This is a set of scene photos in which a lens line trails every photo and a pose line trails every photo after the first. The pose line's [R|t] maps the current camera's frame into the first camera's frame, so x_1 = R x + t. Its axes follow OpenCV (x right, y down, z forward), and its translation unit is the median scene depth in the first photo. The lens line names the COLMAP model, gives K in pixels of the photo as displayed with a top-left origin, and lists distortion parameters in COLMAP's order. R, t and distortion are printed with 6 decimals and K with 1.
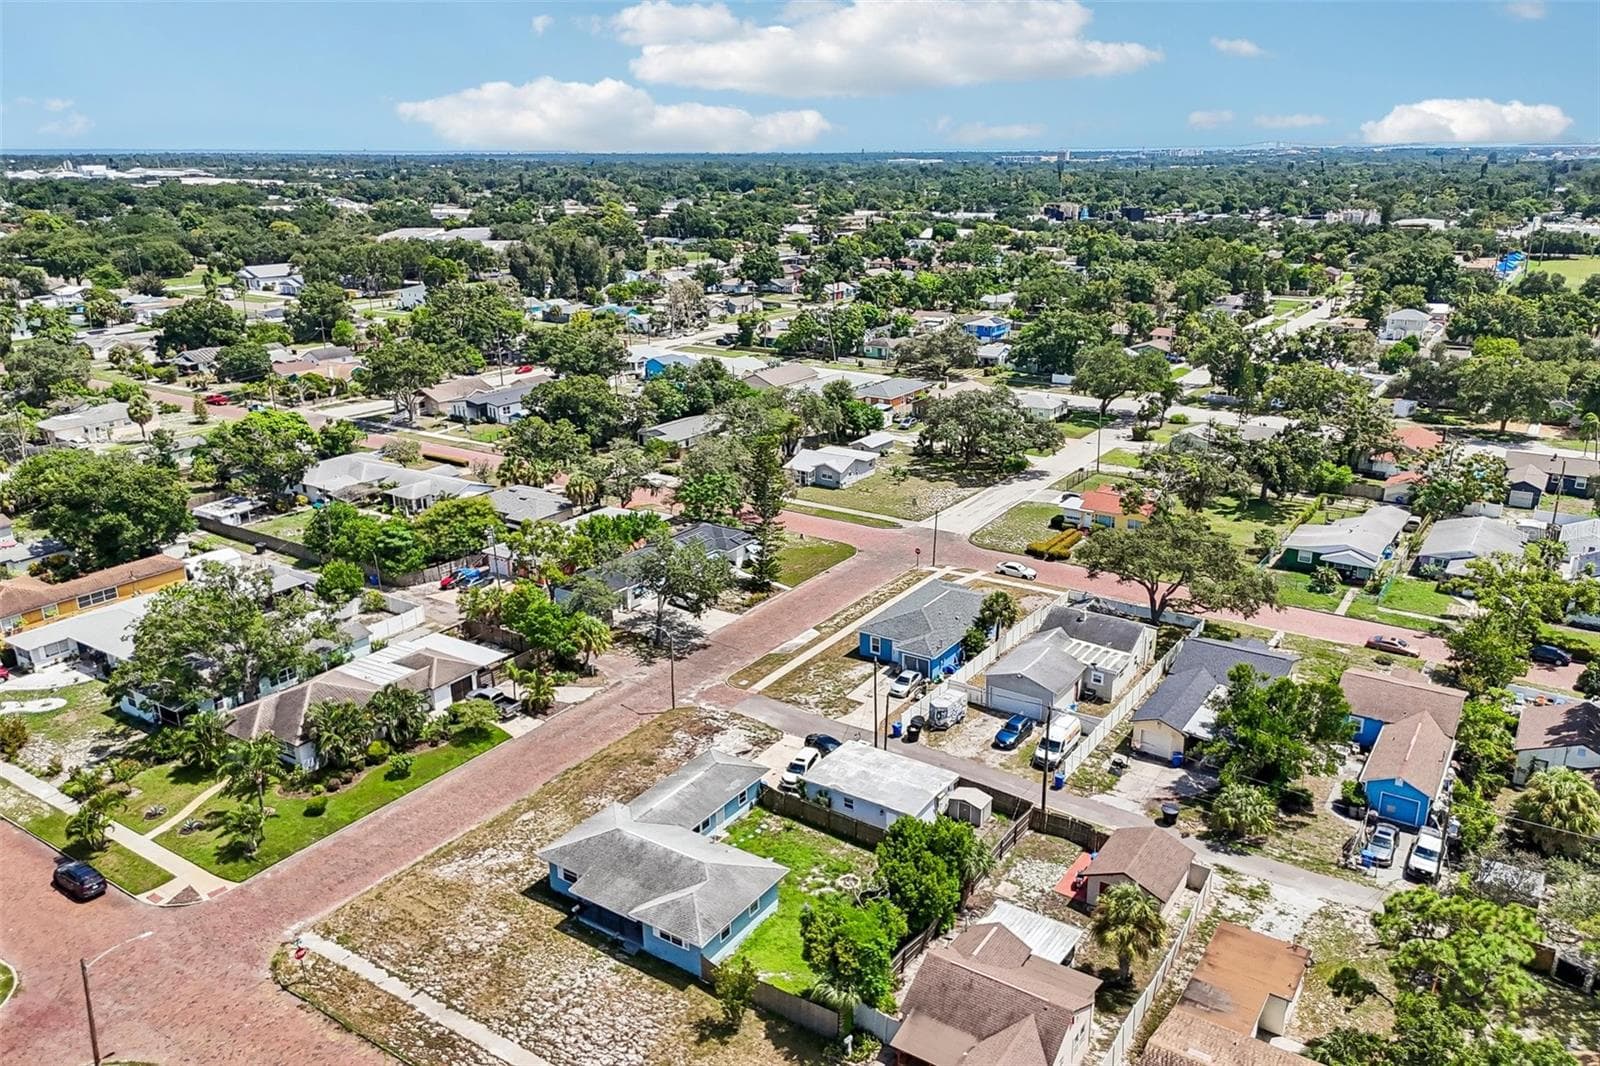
lens RADIAL K [[1169.9, 0, 799.9], [0, 1169.9, 542.3], [0, 0, 1]] dist [0.089526, -0.101482]
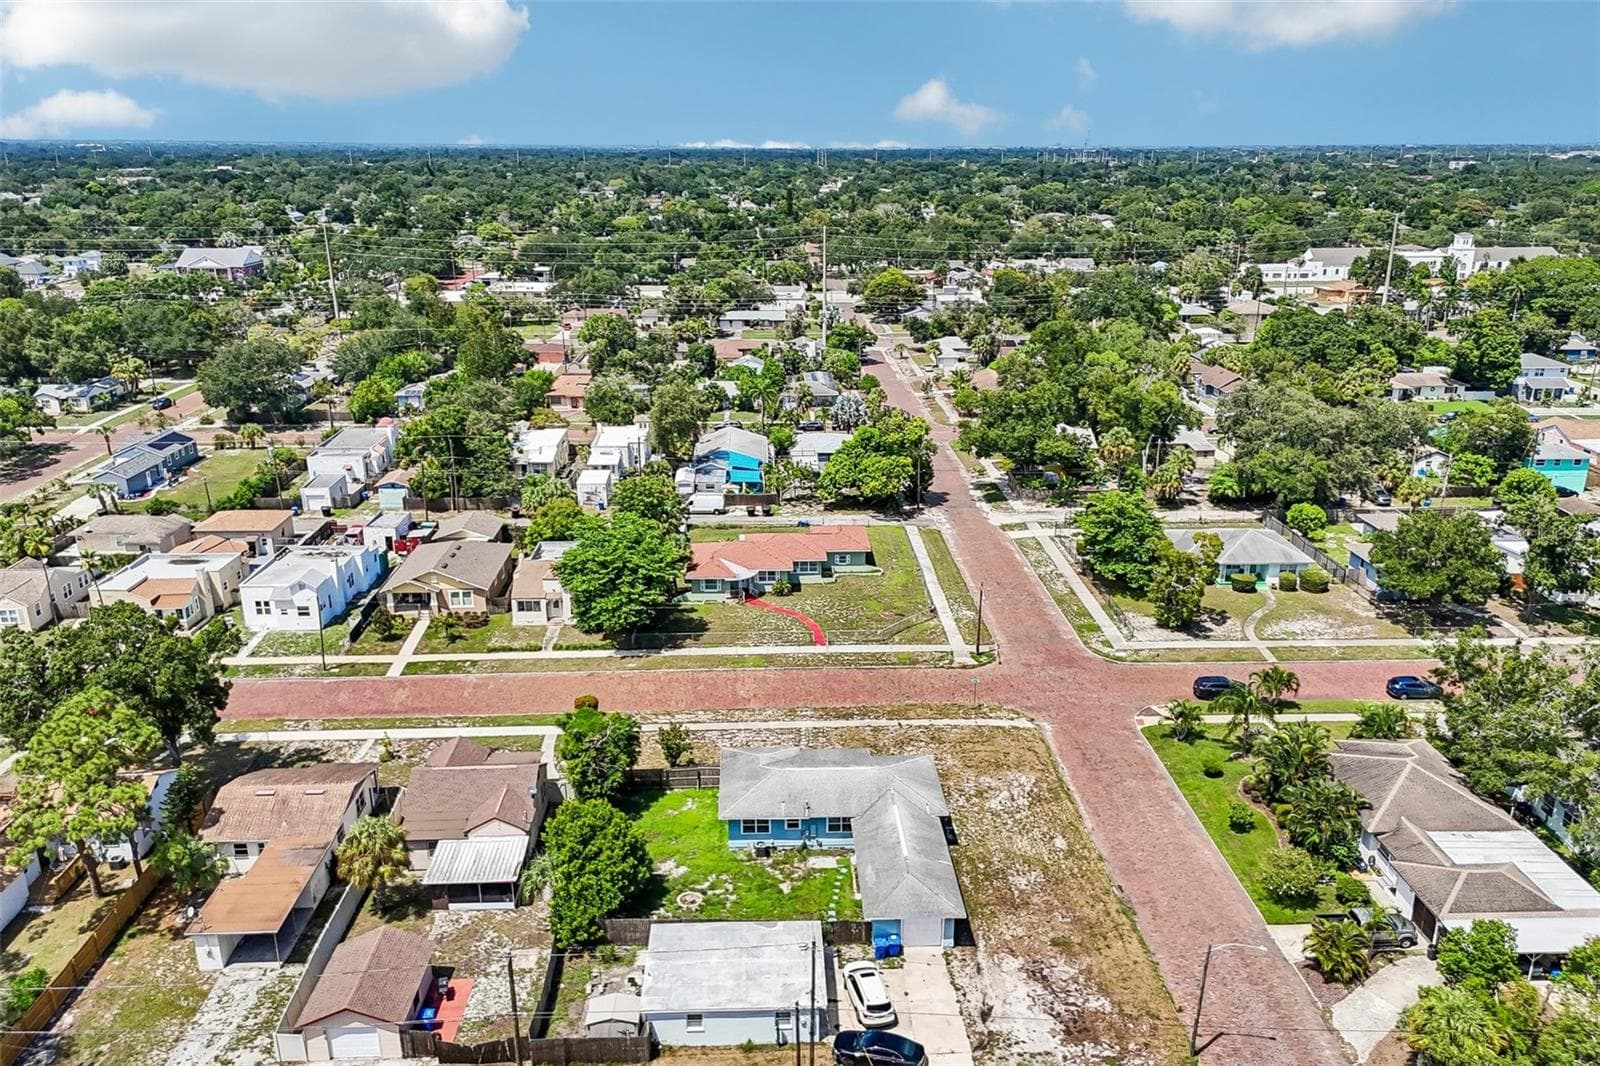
lens RADIAL K [[1186.4, 0, 808.4], [0, 1186.4, 533.1], [0, 0, 1]] dist [0.071570, -0.059939]
pose [[-0.808538, 0.187845, -0.557656, 0.316482], [-0.185224, 0.818264, 0.544184, -0.344481], [0.558532, 0.543285, -0.626805, 1.080486]]
